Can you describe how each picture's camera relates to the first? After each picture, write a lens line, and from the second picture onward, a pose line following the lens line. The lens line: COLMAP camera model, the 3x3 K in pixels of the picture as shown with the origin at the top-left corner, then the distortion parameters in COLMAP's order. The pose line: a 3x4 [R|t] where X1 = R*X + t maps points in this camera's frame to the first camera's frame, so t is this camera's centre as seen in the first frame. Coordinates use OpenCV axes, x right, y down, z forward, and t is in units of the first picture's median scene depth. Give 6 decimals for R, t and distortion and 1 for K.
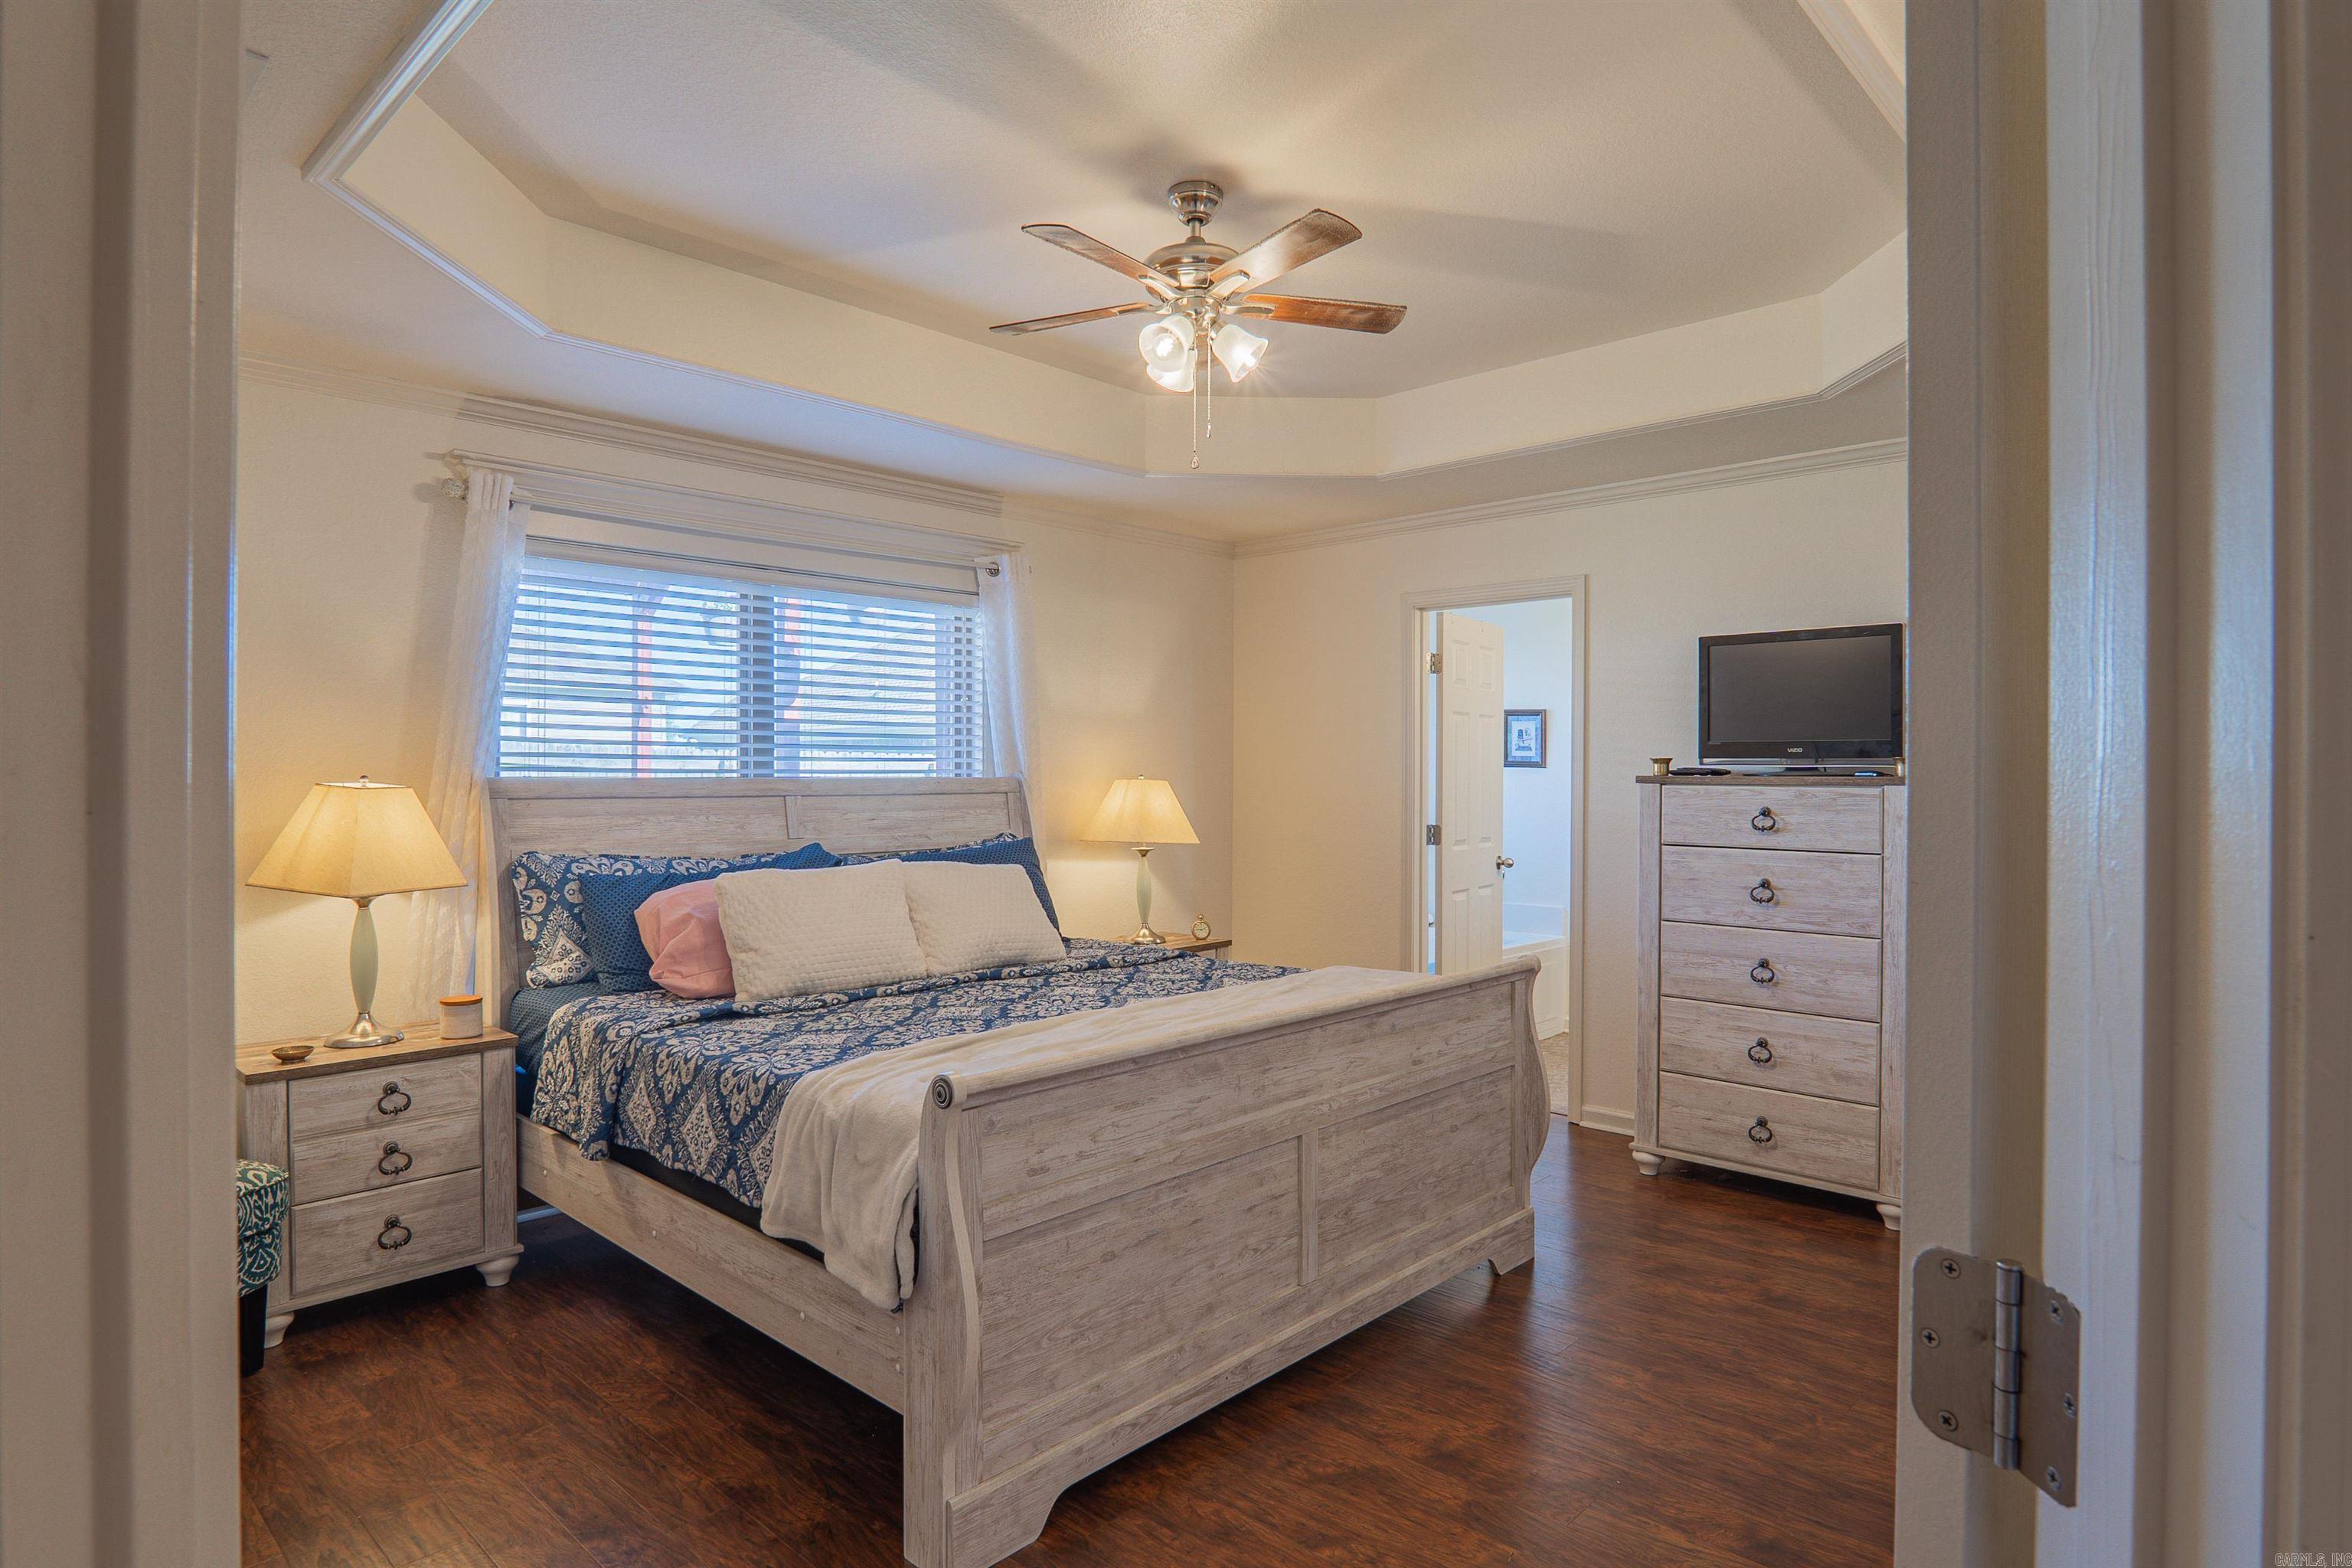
lens RADIAL K [[1288.0, 0, 1176.8], [0, 1288.0, 784.2], [0, 0, 1]] dist [-0.033390, 0.009506]
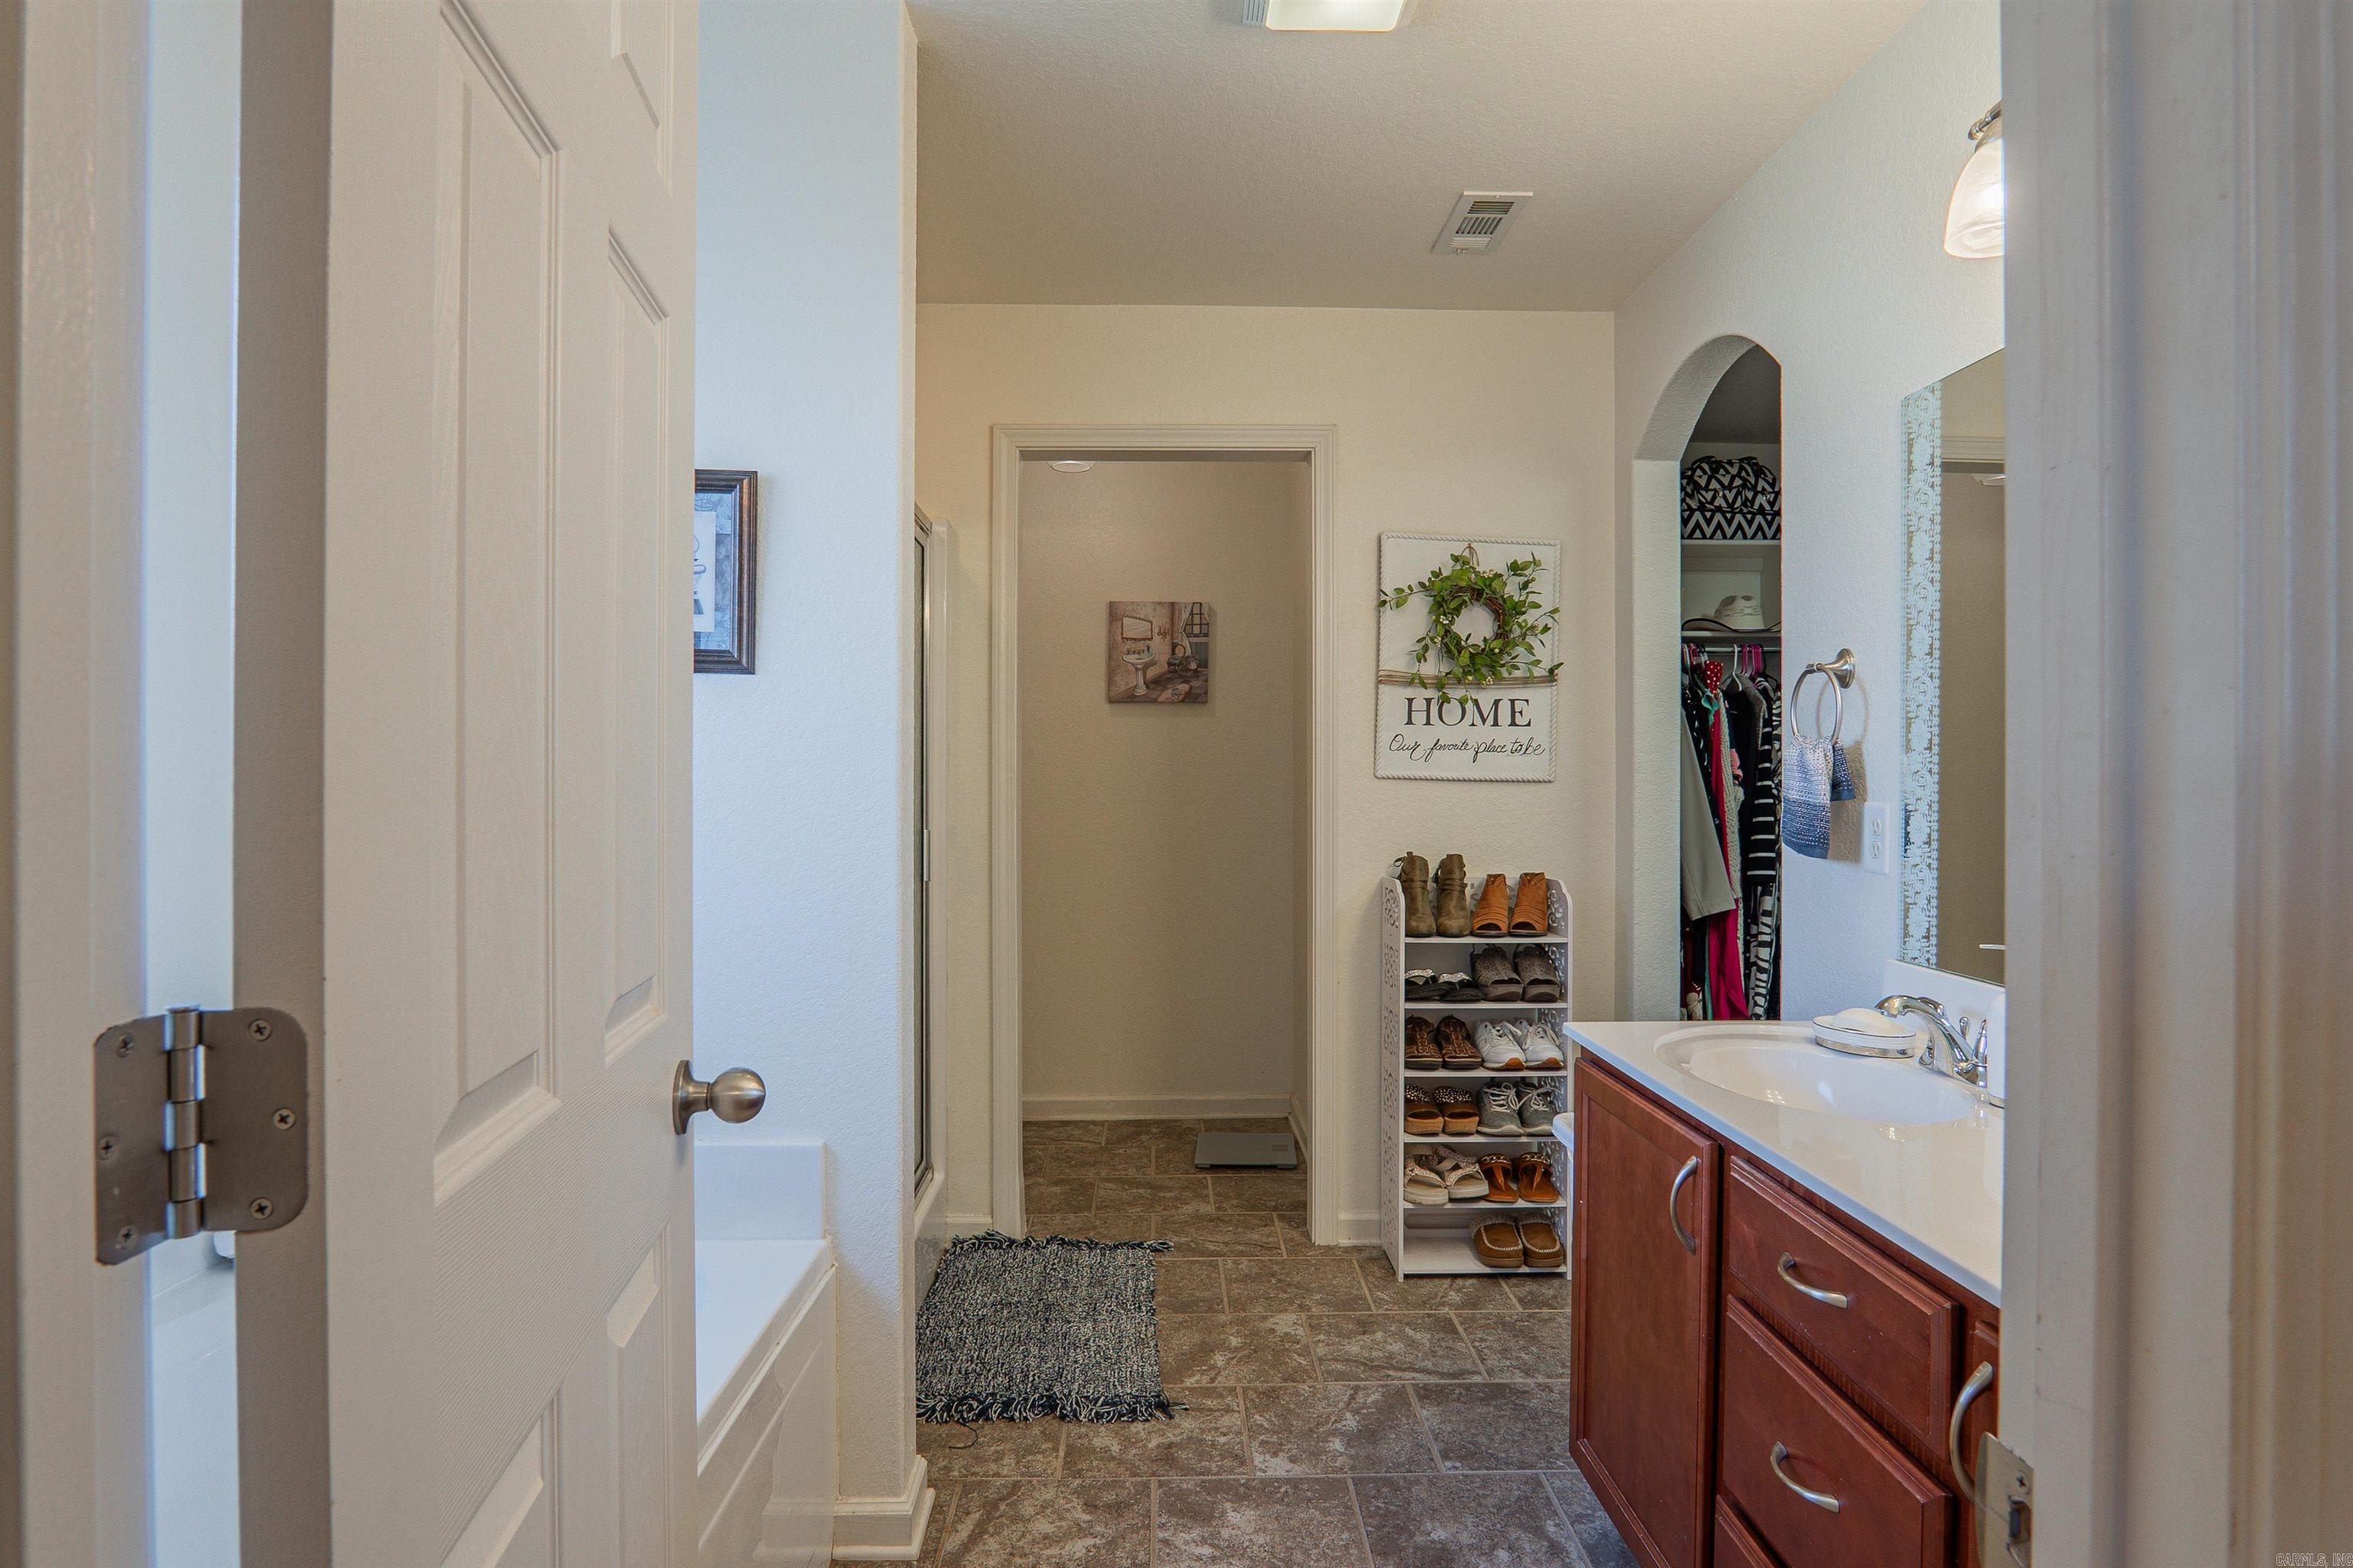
lens RADIAL K [[1288.6, 0, 1180.1], [0, 1288.6, 781.5], [0, 0, 1]] dist [-0.033390, 0.009506]
pose [[0.710610, 0.001509, 0.703585, 0.182953], [0.000335, 0.999997, -0.002484, 0.015919], [-0.703586, 0.002001, 0.710607, 0.877586]]
